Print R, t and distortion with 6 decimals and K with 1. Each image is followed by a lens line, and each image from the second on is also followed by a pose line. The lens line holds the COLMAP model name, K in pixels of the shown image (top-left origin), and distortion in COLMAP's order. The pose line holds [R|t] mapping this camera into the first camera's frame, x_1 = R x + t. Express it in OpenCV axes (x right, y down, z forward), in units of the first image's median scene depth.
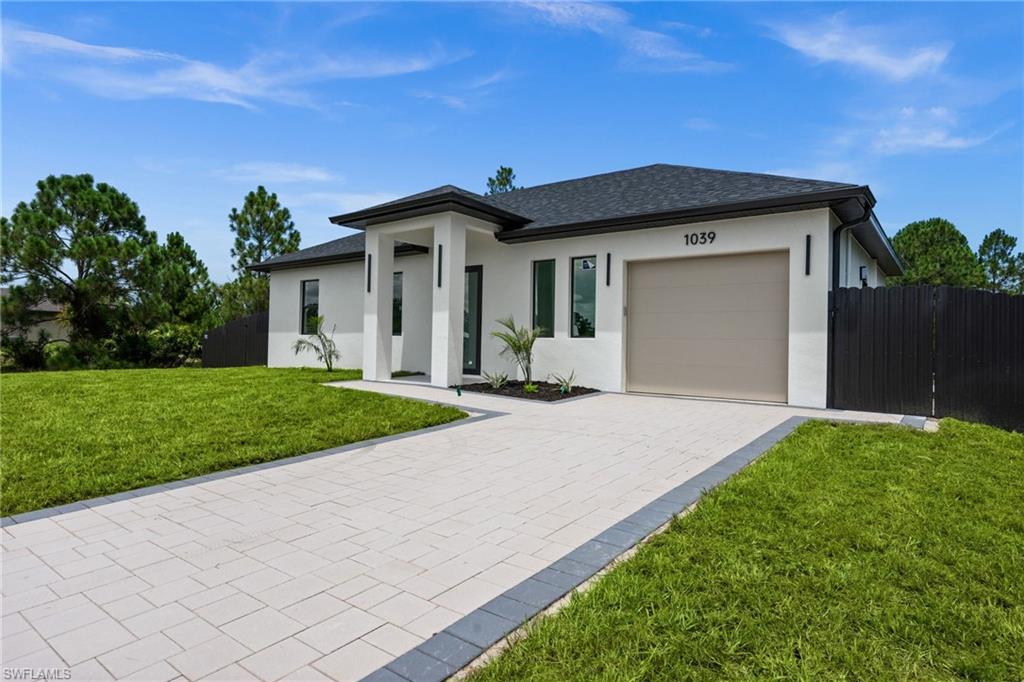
lens RADIAL K [[573.3, 0, 518.1], [0, 573.3, 334.2], [0, 0, 1]] dist [0.018035, -0.003013]
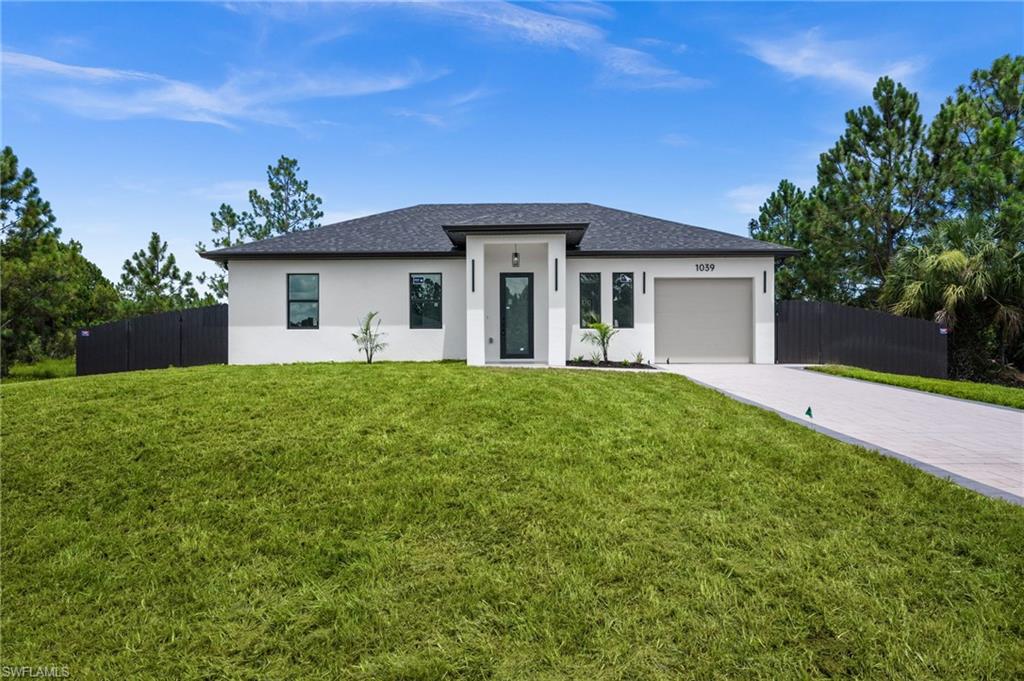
lens RADIAL K [[573.3, 0, 519.8], [0, 573.3, 339.0], [0, 0, 1]] dist [0.018035, -0.003013]
pose [[0.802054, -0.014428, 0.597078, -0.941214], [0.009210, 0.999888, 0.011790, 0.013808], [-0.597181, -0.003957, 0.802097, -0.014110]]
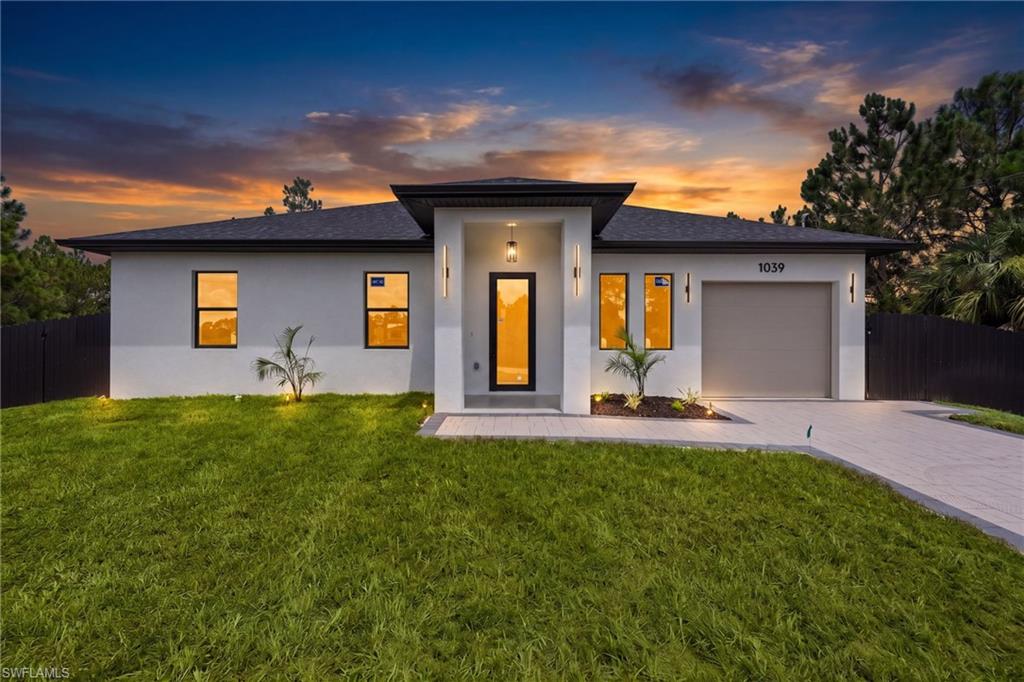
lens RADIAL K [[403.3, 0, 515.7], [0, 403.3, 336.7], [0, 0, 1]] dist [0.000566, -0.000236]
pose [[0.794160, -0.008819, 0.607645, -0.534049], [0.002133, 0.999929, 0.011725, -0.026913], [-0.607705, -0.008016, 0.794122, 0.550829]]
